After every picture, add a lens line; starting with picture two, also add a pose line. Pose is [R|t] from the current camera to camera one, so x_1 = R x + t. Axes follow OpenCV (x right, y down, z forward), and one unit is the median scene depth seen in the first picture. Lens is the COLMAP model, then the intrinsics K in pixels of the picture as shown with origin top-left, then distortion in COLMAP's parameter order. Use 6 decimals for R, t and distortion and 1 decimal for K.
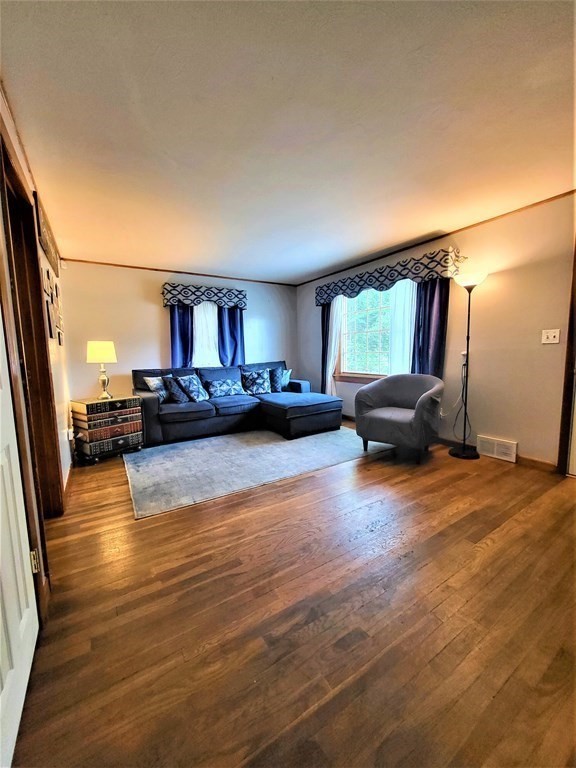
lens RADIAL K [[302.1, 0, 289.0], [0, 302.1, 383.1], [0, 0, 1]] dist [-0.002592, -0.000194]
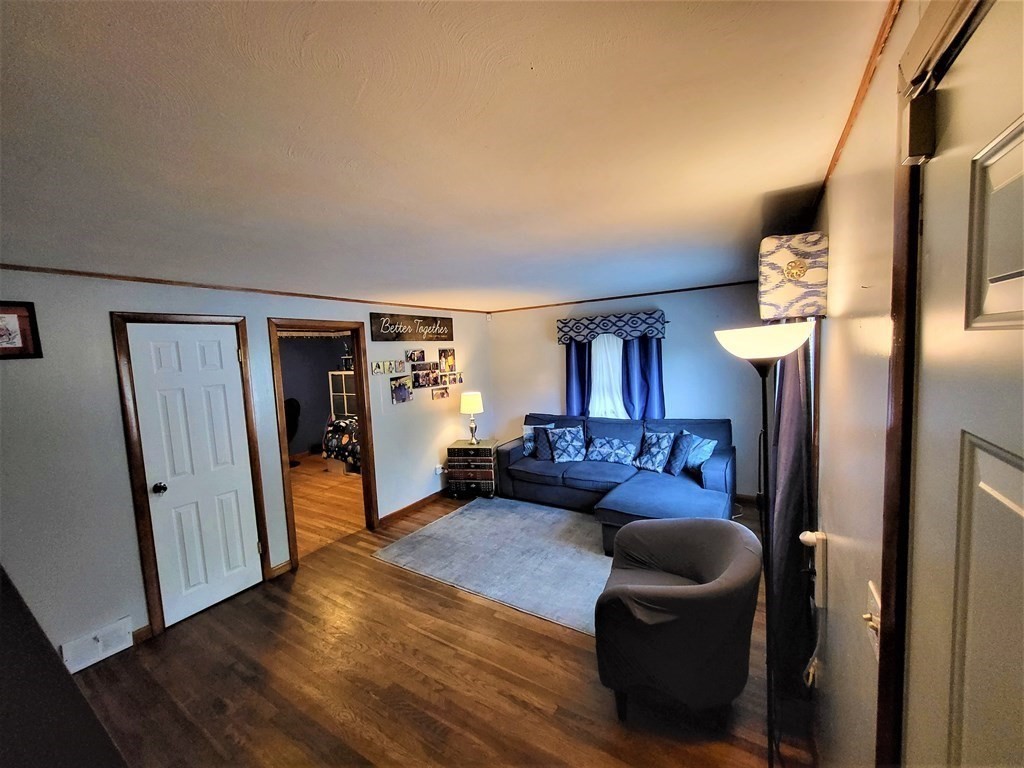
lens RADIAL K [[402.9, 0, 511.0], [0, 402.9, 384.7], [0, 0, 1]] dist [-0.002592, -0.000194]
pose [[0.426924, 0.079269, -0.900806, 0.644621], [-0.052780, 0.996637, 0.062688, -0.219866], [0.902746, 0.020781, 0.429672, 0.389471]]
